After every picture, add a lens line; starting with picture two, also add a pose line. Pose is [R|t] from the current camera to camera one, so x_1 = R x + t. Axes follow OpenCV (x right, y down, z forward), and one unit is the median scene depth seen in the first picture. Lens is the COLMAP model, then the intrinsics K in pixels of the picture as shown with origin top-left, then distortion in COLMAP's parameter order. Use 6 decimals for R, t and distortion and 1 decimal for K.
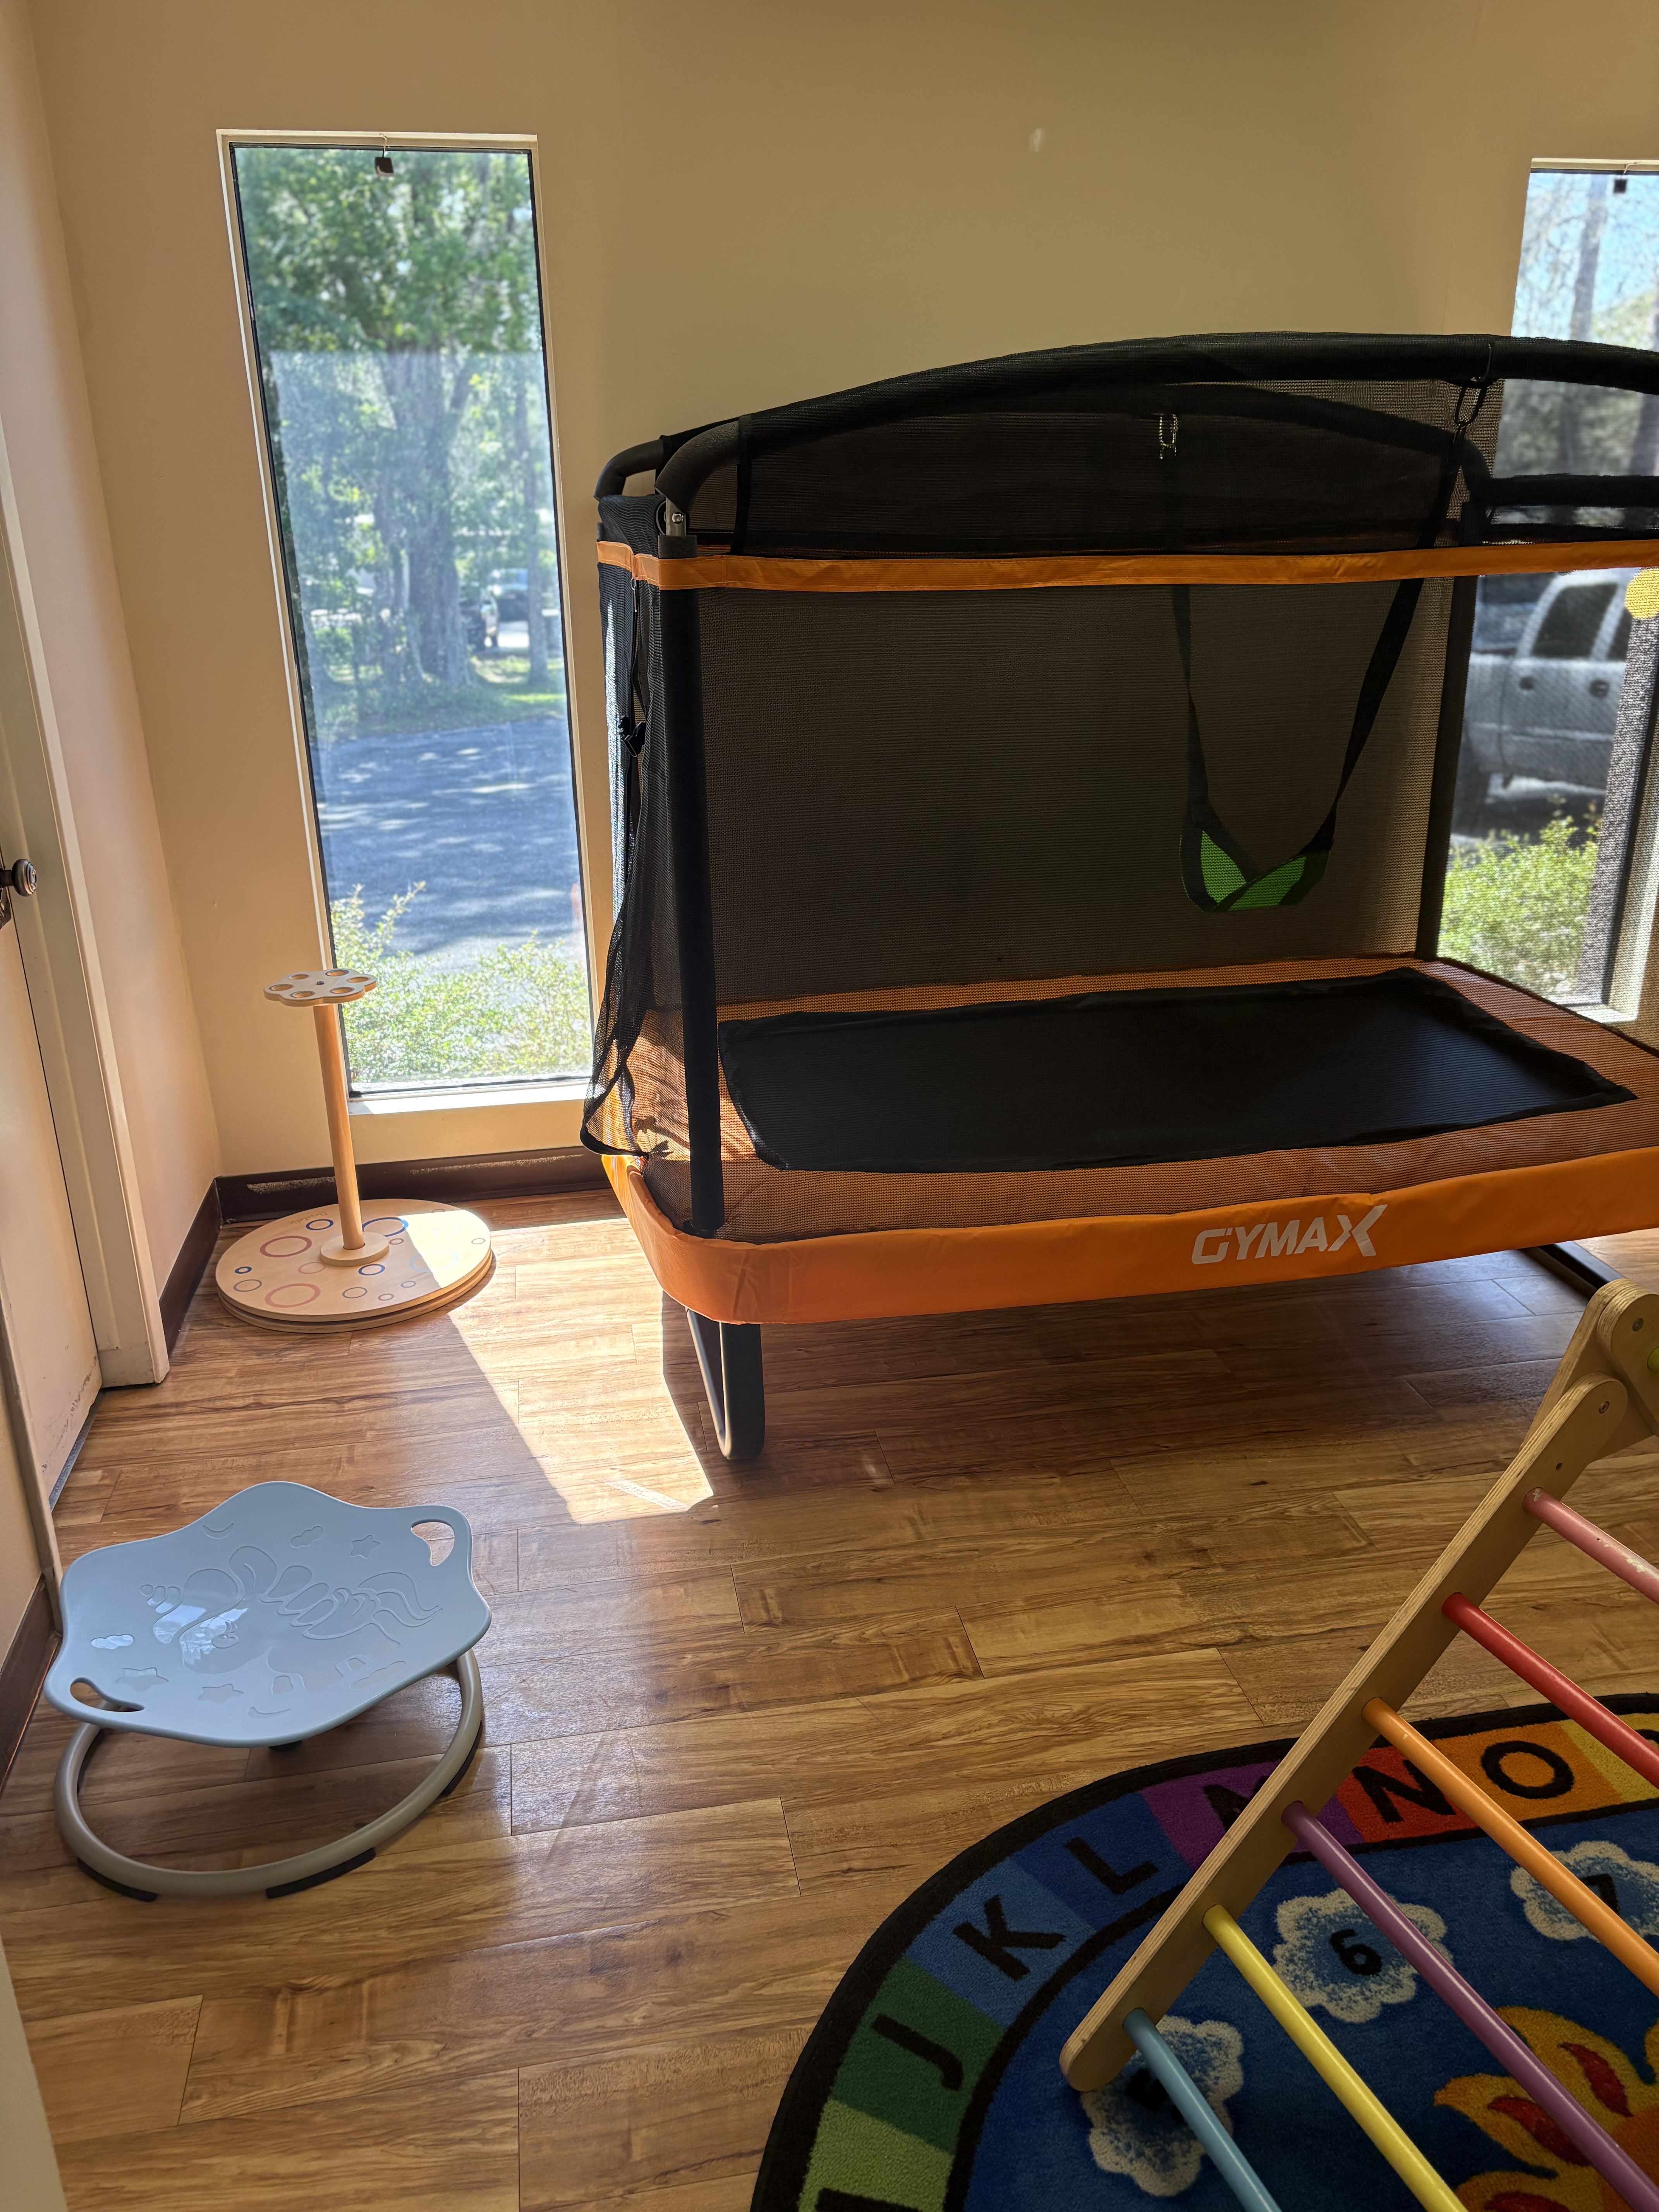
lens RADIAL K [[1661.8, 0, 826.5], [0, 1661.8, 1101.8], [0, 0, 1]] dist [0.041218, -0.047000]
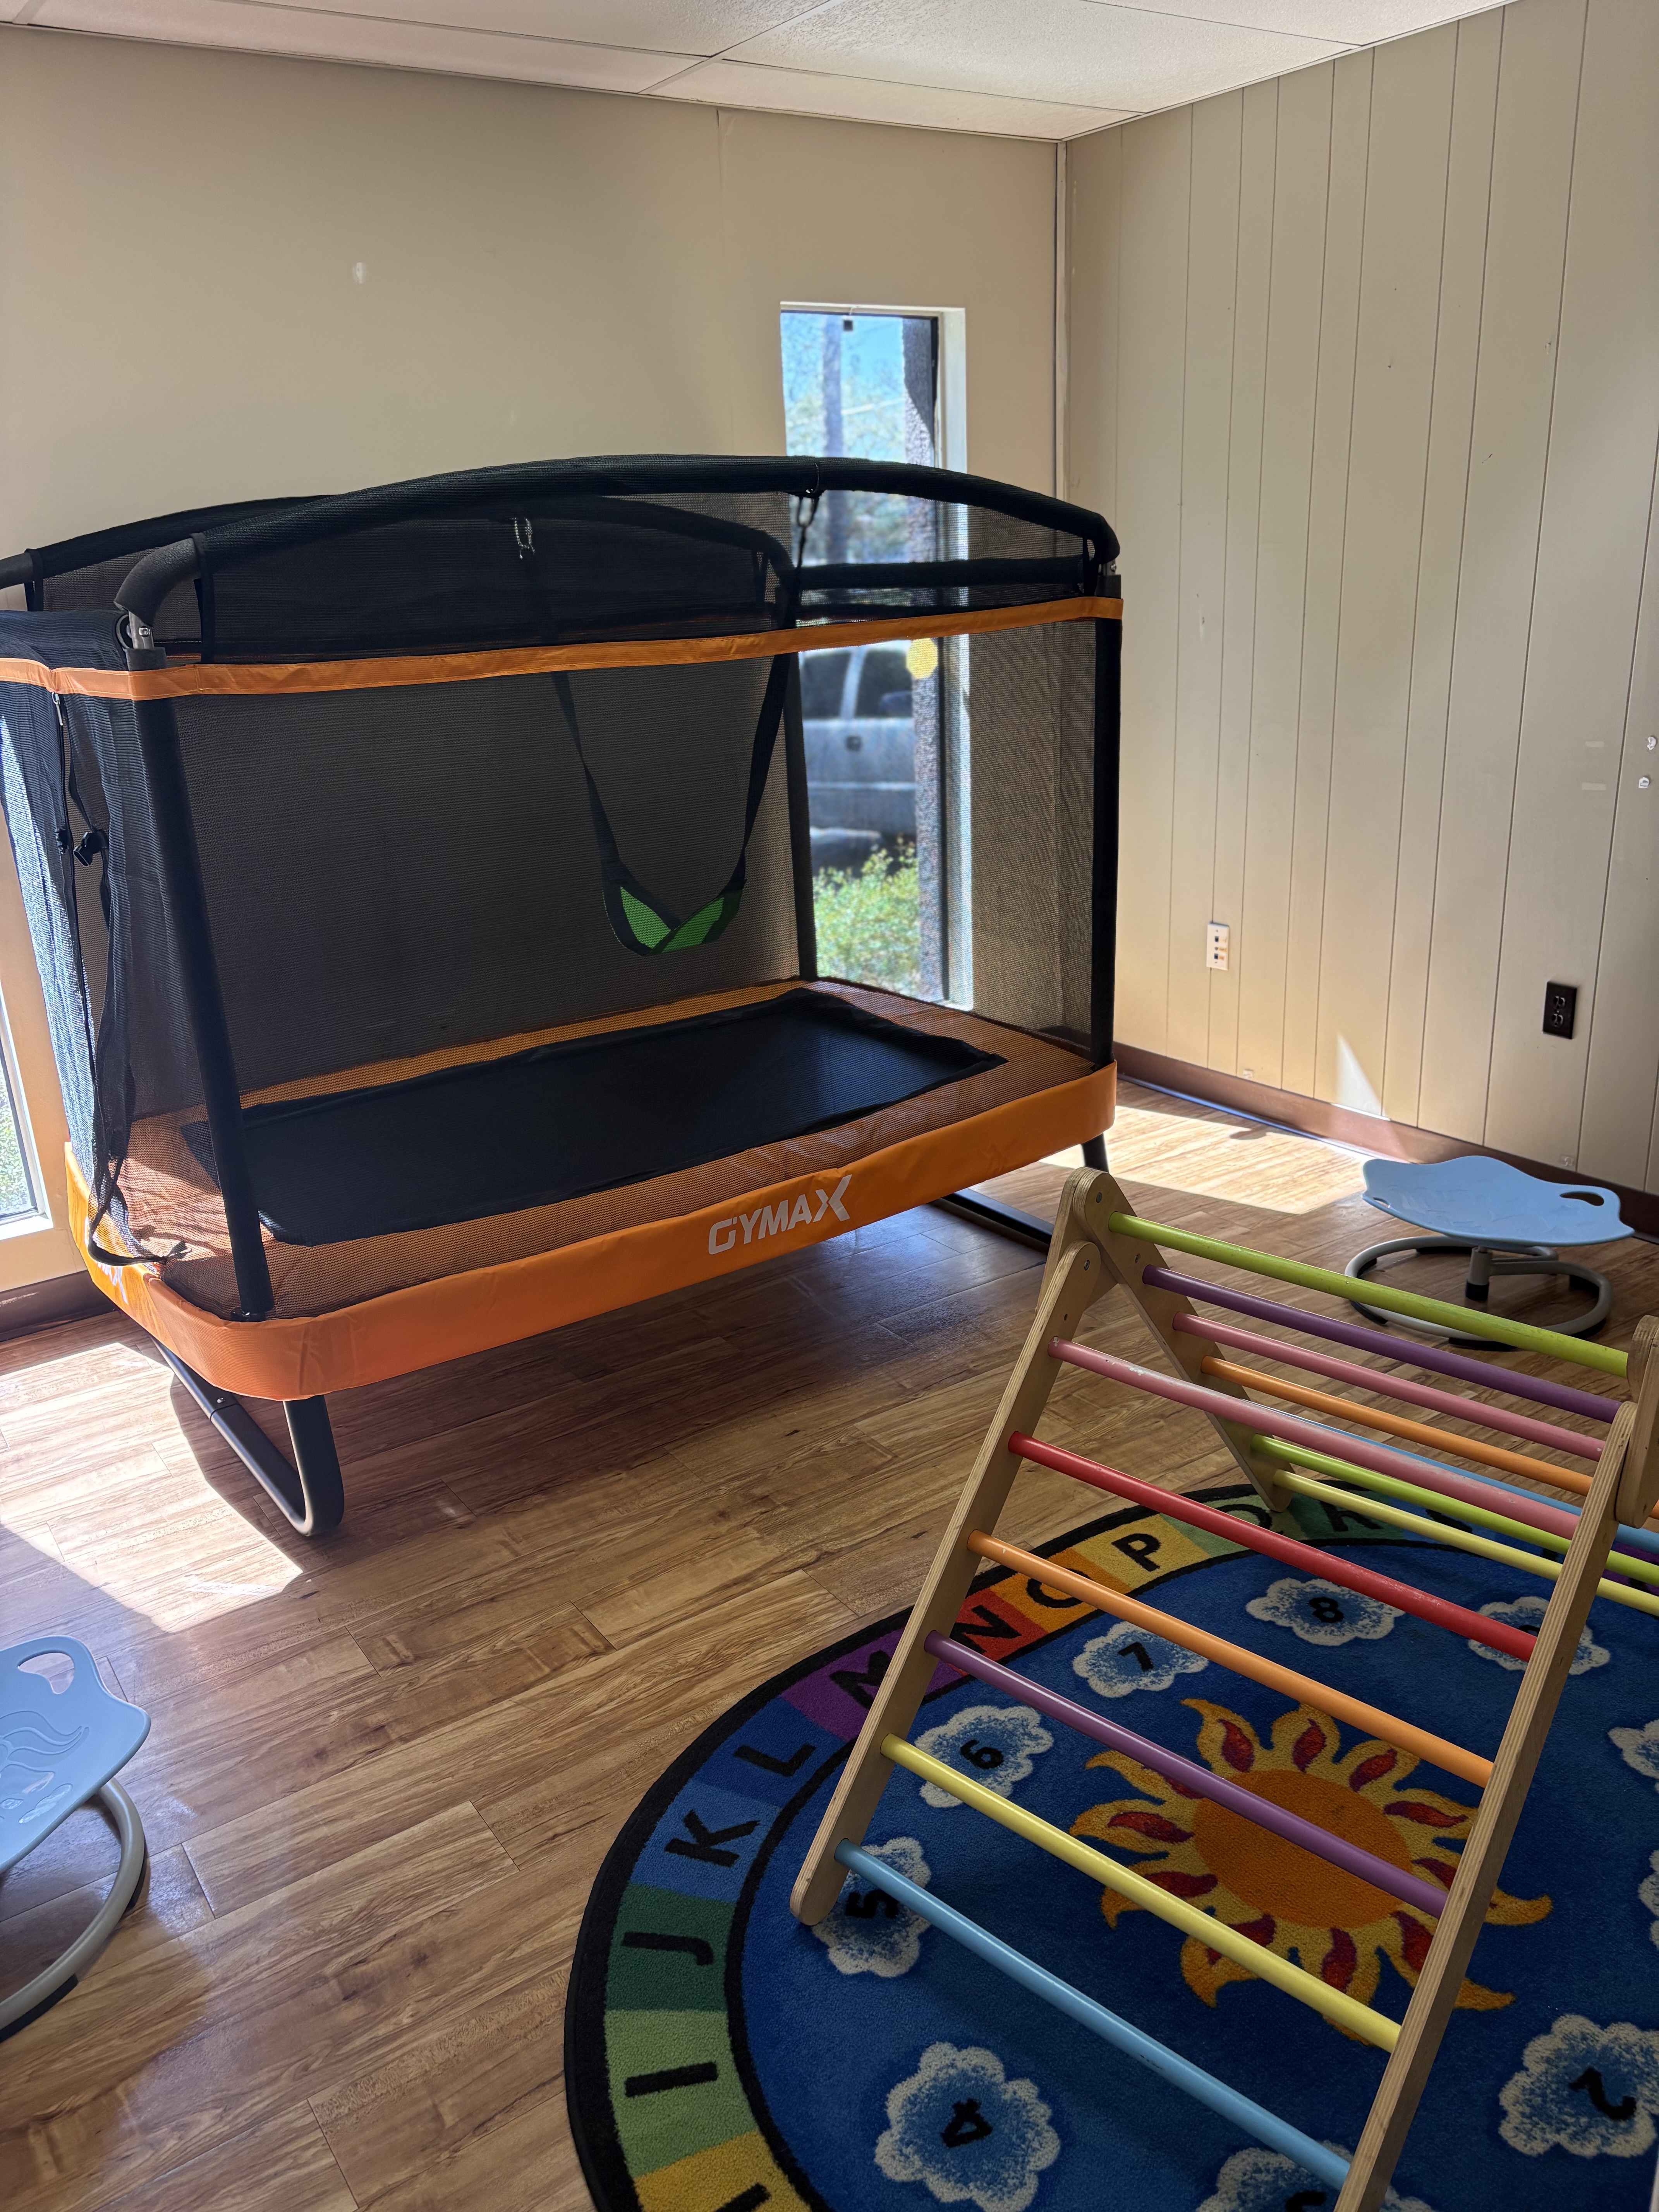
lens RADIAL K [[1661.8, 0, 821.5], [0, 1661.8, 1101.8], [0, 0, 1]] dist [0.041218, -0.047000]
pose [[0.912049, -0.156109, 0.379206, -0.126693], [0.174497, 0.984553, -0.014379, 0.024717], [-0.371104, 0.079284, 0.925201, -0.087555]]
